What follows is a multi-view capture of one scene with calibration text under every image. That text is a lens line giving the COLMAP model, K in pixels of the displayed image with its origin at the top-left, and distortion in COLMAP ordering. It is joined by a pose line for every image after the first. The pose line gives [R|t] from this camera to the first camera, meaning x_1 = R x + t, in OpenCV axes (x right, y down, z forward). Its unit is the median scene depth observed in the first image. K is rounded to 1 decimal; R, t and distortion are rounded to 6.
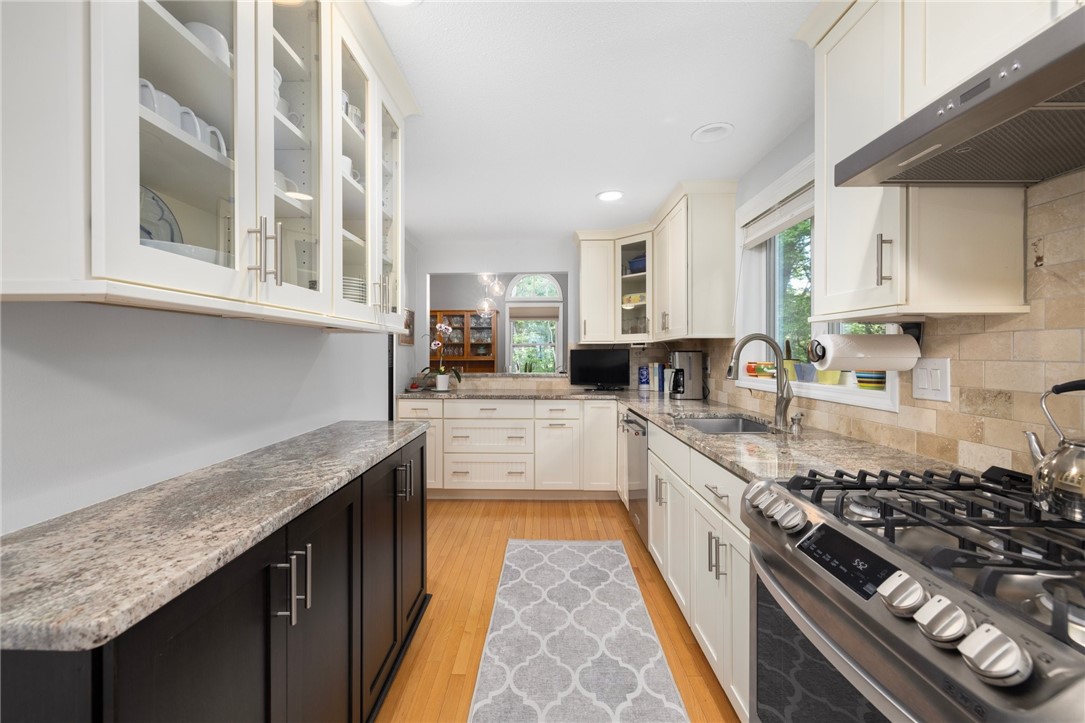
lens RADIAL K [[453.9, 0, 539.7], [0, 453.9, 356.6], [0, 0, 1]] dist [0.001399, -0.000826]
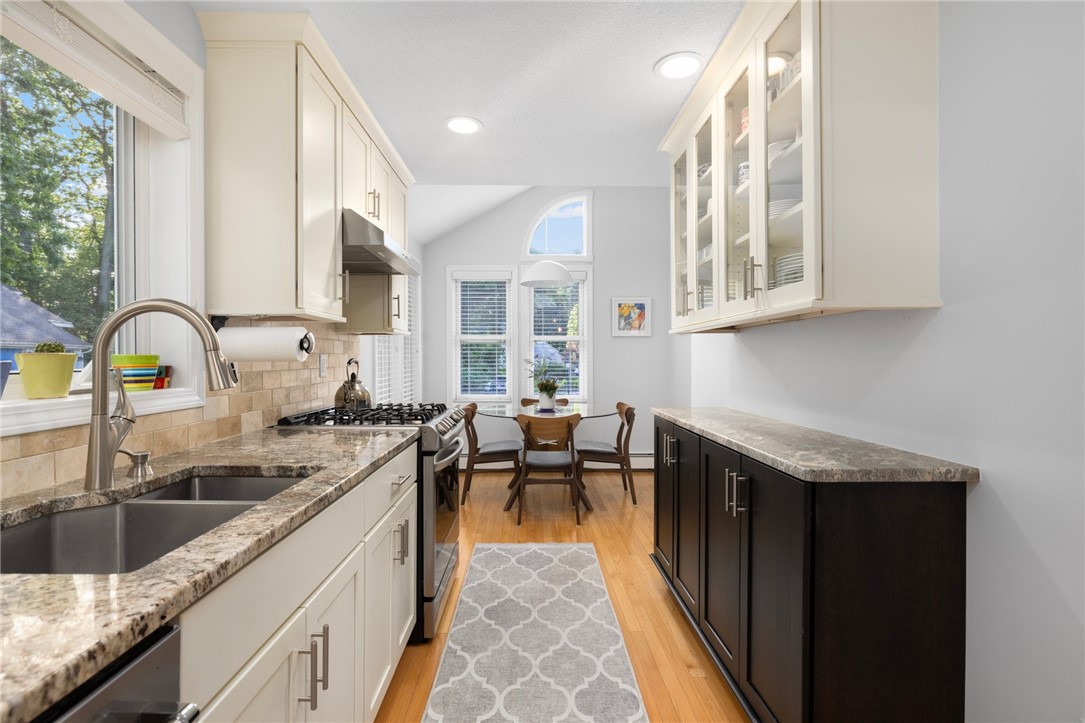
lens RADIAL K [[513.4, 0, 533.1], [0, 513.4, 362.8], [0, 0, 1]] dist [-0.004895, 0.001067]
pose [[-0.999912, -0.000212, -0.013288, 0.075007], [-0.000411, 0.999888, 0.014976, 0.010556], [0.013283, 0.014980, -0.999800, 1.508888]]
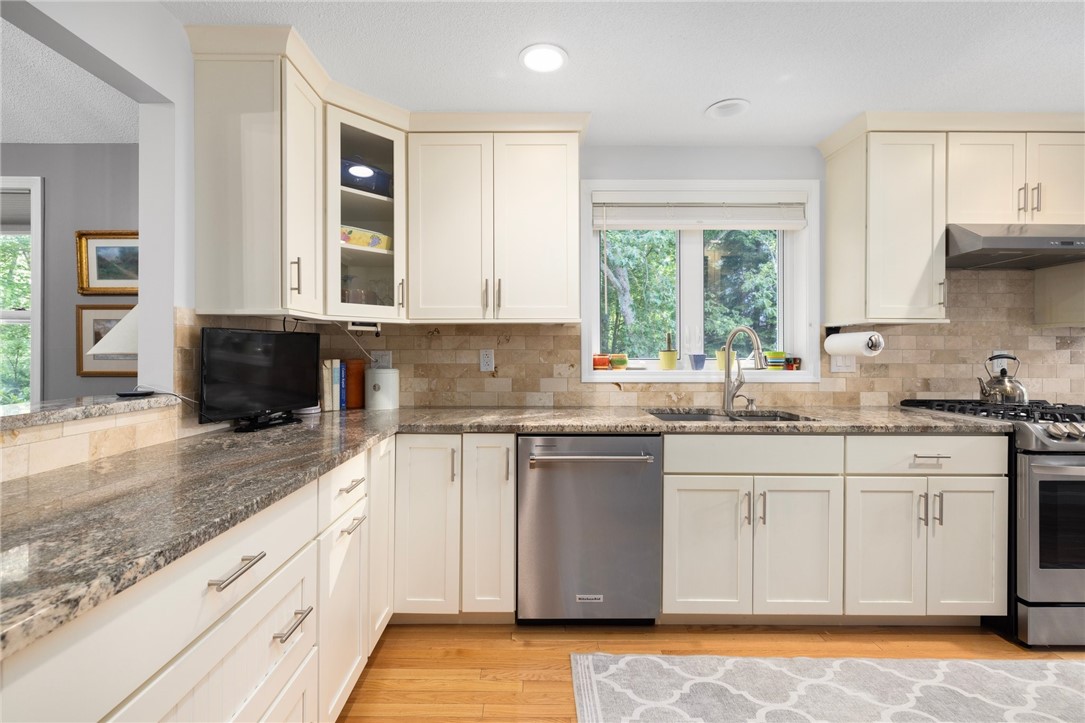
lens RADIAL K [[453.9, 0, 529.4], [0, 453.9, 353.6], [0, 0, 1]] dist [0.001399, -0.000826]
pose [[-0.005395, -0.002546, 0.999982, -0.575644], [0.002447, 0.999994, 0.002560, 0.010892], [-0.999982, 0.002461, -0.005388, 1.458388]]
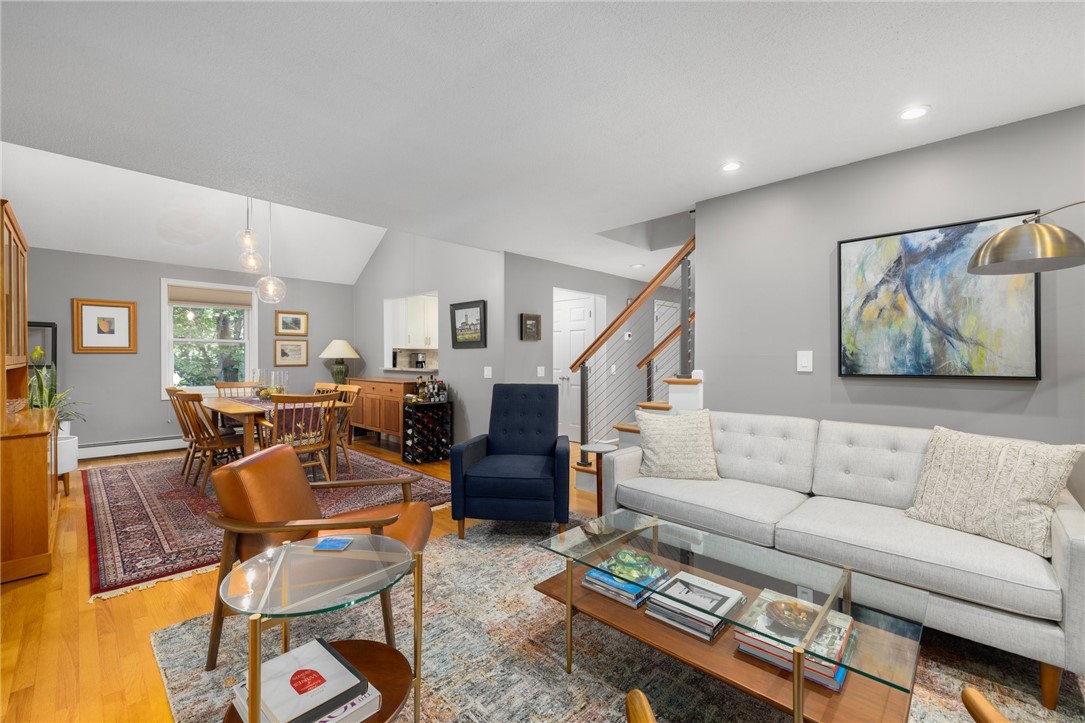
lens RADIAL K [[453.9, 0, 531.4], [0, 453.9, 356.0], [0, 0, 1]] dist [0.001399, -0.000826]
pose [[-0.714684, -0.000409, 0.699448, -2.660123], [0.001313, 0.999997, 0.001927, -0.005194], [-0.699446, 0.002296, -0.714681, 3.524357]]
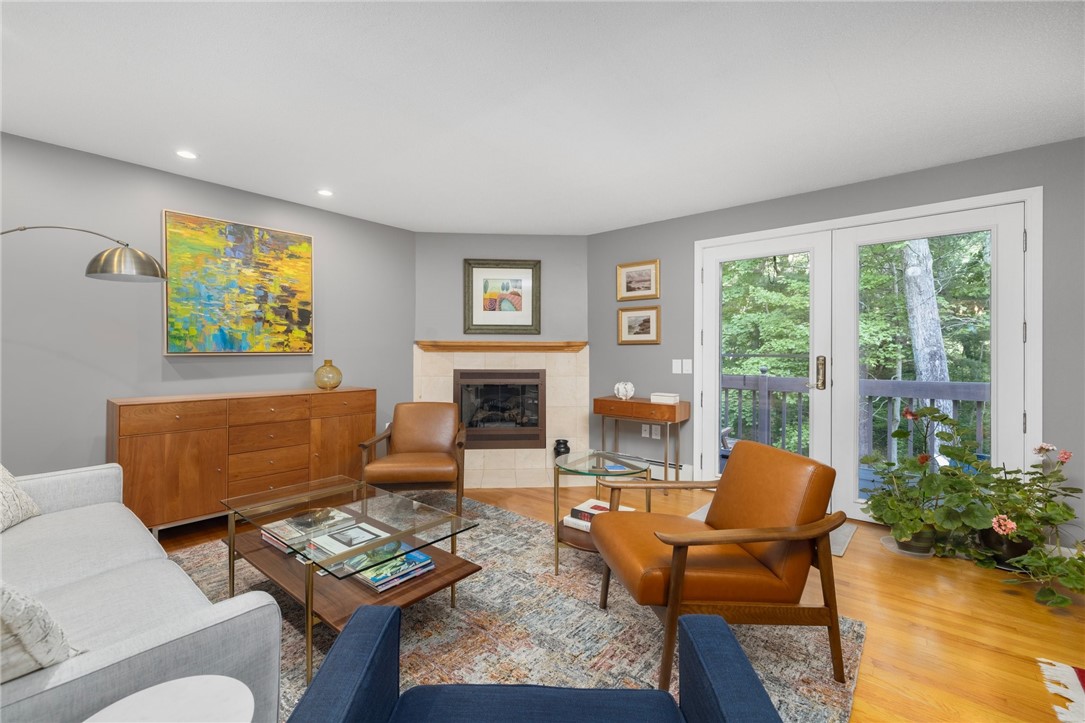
lens RADIAL K [[453.9, 0, 533.1], [0, 453.9, 352.6], [0, 0, 1]] dist [0.001399, -0.000826]
pose [[0.765527, 0.001855, -0.643401, -1.450018], [-0.007788, 0.999949, -0.006383, 0.017842], [0.643357, 0.009897, 0.765503, 2.323806]]
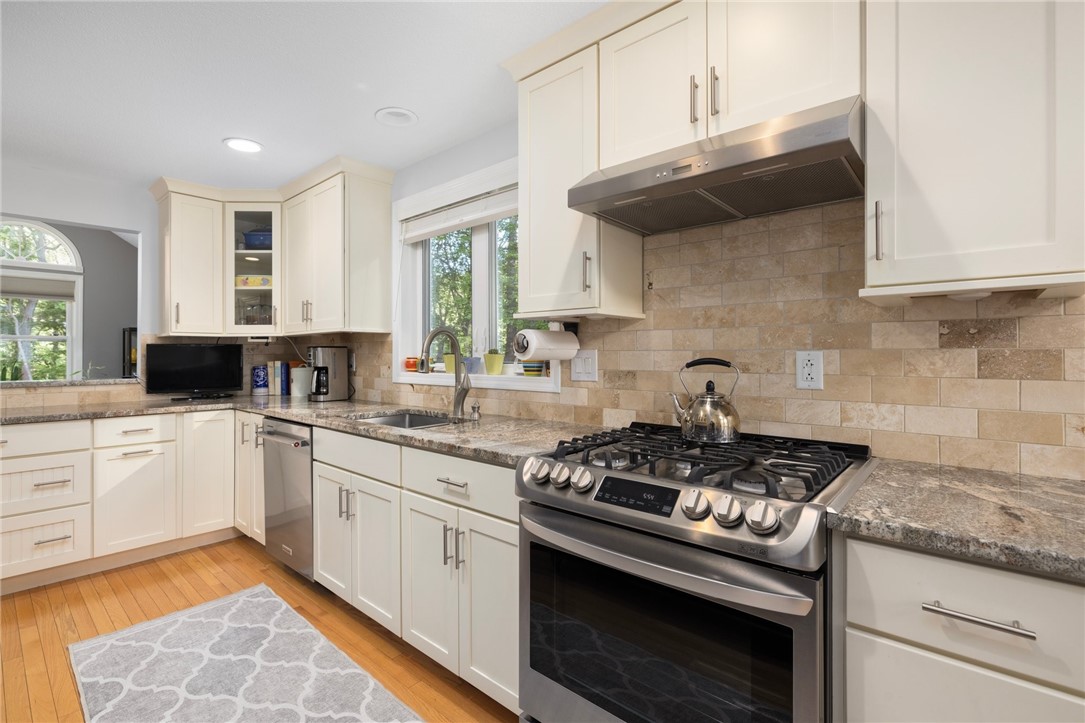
lens RADIAL K [[489.2, 0, 537.3], [0, 489.2, 353.2], [0, 0, 1]] dist [-0.006718, 0.001599]
pose [[0.651390, 0.000601, 0.758743, -0.214384], [0.006042, 0.999964, -0.005980, 0.014241], [-0.758719, 0.008479, 0.651363, 0.107630]]
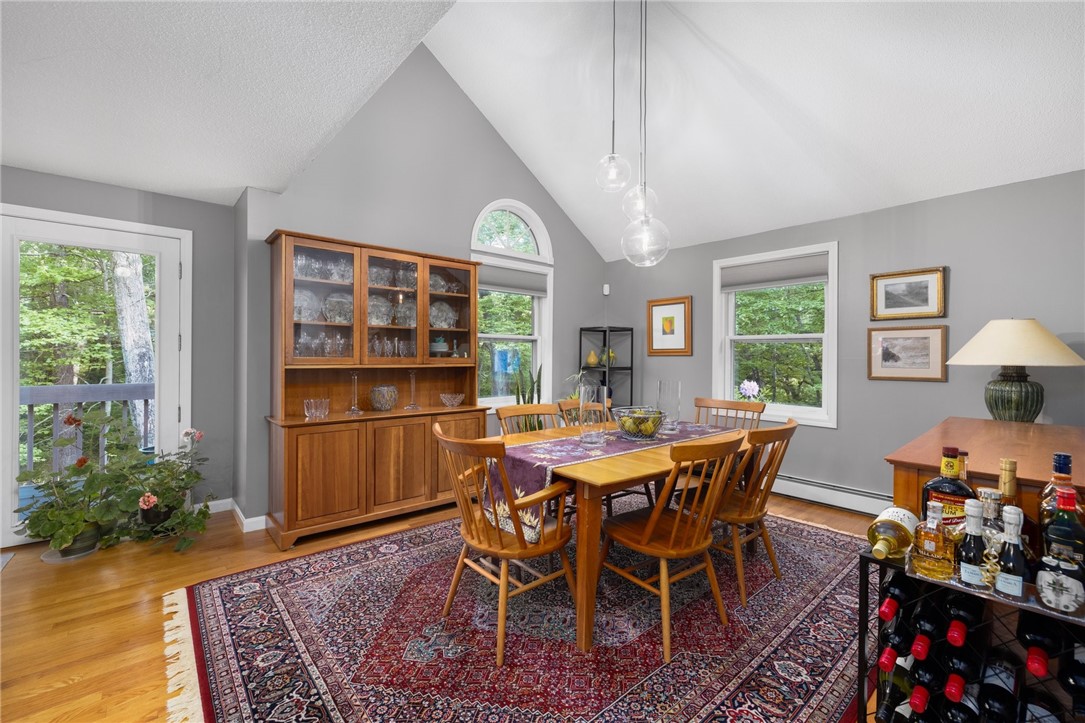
lens RADIAL K [[453.9, 0, 538.0], [0, 453.9, 358.1], [0, 0, 1]] dist [0.001399, -0.000826]
pose [[0.751096, 0.003297, 0.660185, -1.331924], [-0.003037, 0.999994, -0.001538, -0.001925], [-0.660186, -0.000850, 0.751102, 2.160586]]
